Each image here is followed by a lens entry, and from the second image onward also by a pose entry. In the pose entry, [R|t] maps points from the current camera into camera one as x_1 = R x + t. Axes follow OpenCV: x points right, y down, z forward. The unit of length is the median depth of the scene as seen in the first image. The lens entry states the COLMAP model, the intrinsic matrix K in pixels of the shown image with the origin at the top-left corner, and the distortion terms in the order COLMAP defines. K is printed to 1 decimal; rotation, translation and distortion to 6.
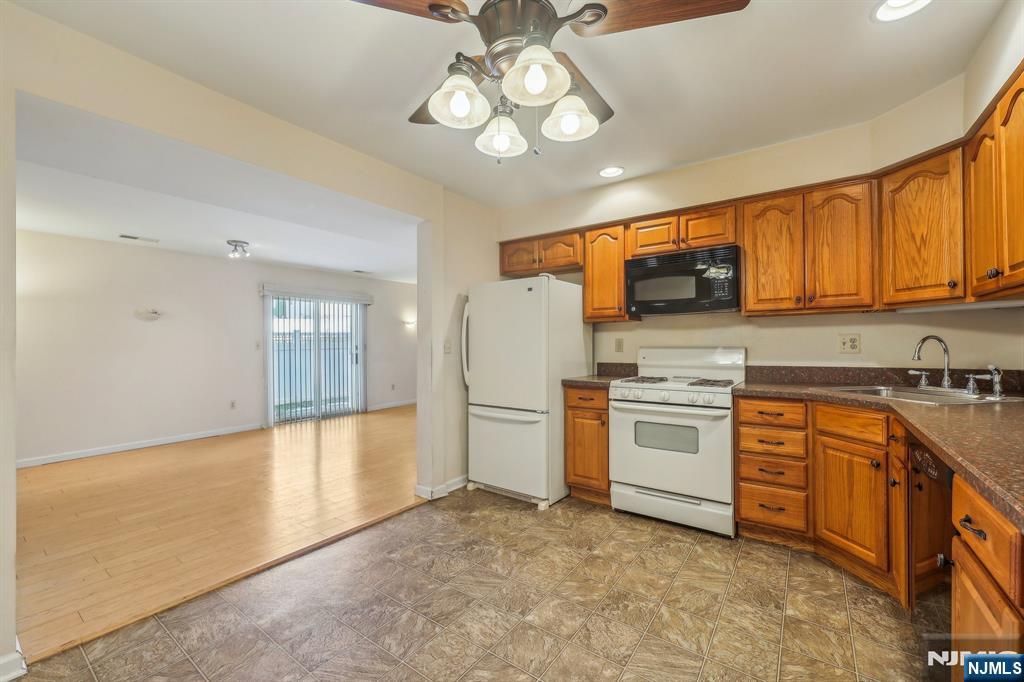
lens RADIAL K [[419.6, 0, 518.5], [0, 419.6, 345.7], [0, 0, 1]] dist [0.000095, 0.000237]
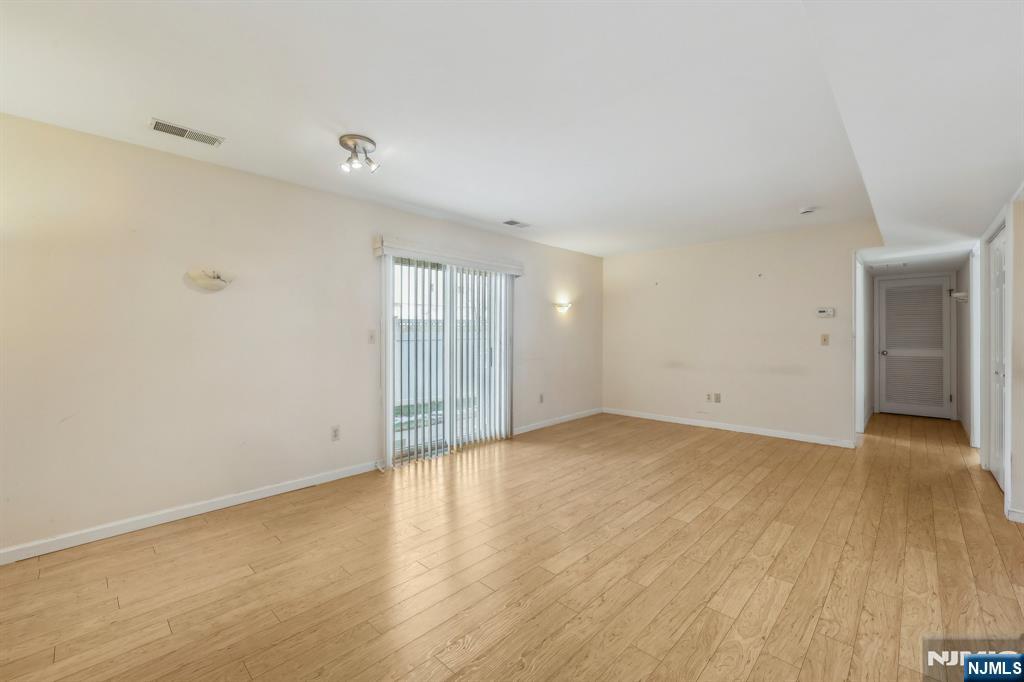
lens RADIAL K [[419.6, 0, 509.8], [0, 419.6, 344.7], [0, 0, 1]] dist [0.000095, 0.000237]
pose [[0.990715, 0.017193, -0.134864, -0.722412], [-0.014310, 0.999649, 0.022316, -0.012546], [0.135200, -0.020179, 0.990613, 0.891634]]
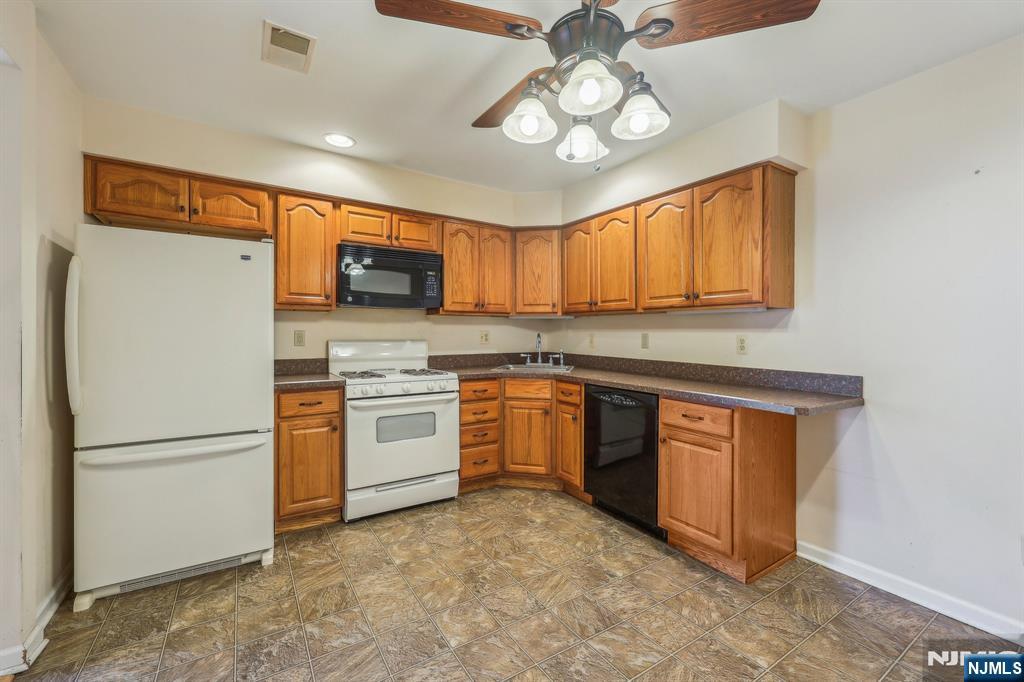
lens RADIAL K [[419.6, 0, 514.4], [0, 419.6, 338.2], [0, 0, 1]] dist [0.000095, 0.000237]
pose [[0.361470, 0.003741, 0.932376, -0.489109], [-0.001993, 0.999993, -0.003239, 0.001504], [-0.932381, -0.000687, 0.361475, 0.357287]]
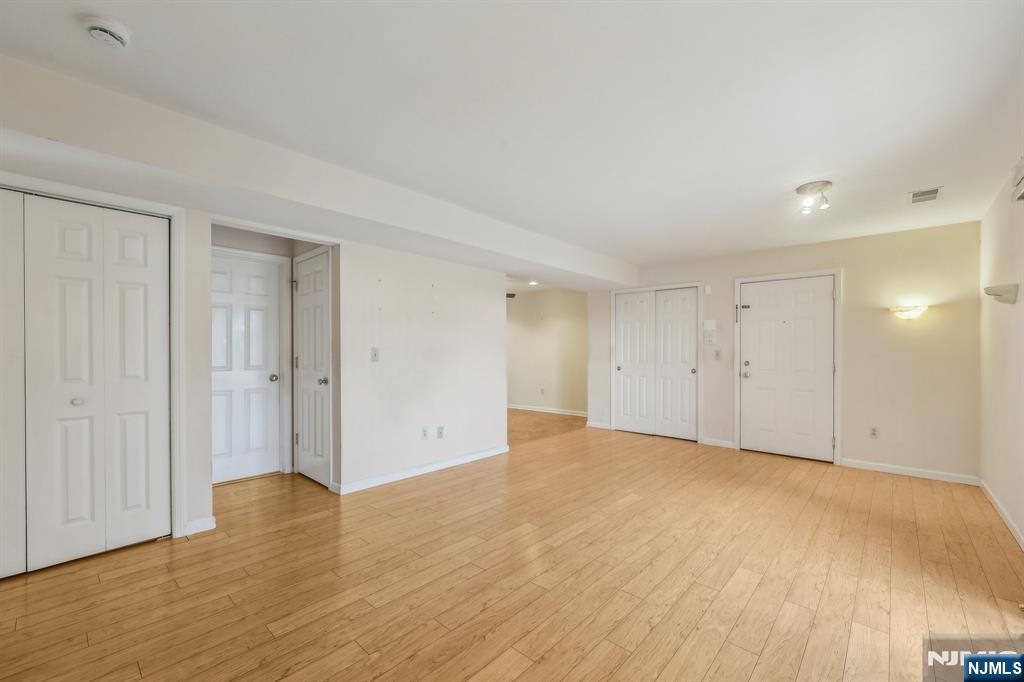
lens RADIAL K [[419.6, 0, 519.3], [0, 419.6, 347.0], [0, 0, 1]] dist [0.000095, 0.000237]
pose [[-0.995757, 0.010543, 0.091417, -0.525315], [0.010160, 0.999938, -0.004652, -0.018042], [-0.091461, -0.003704, -0.995802, 2.866952]]
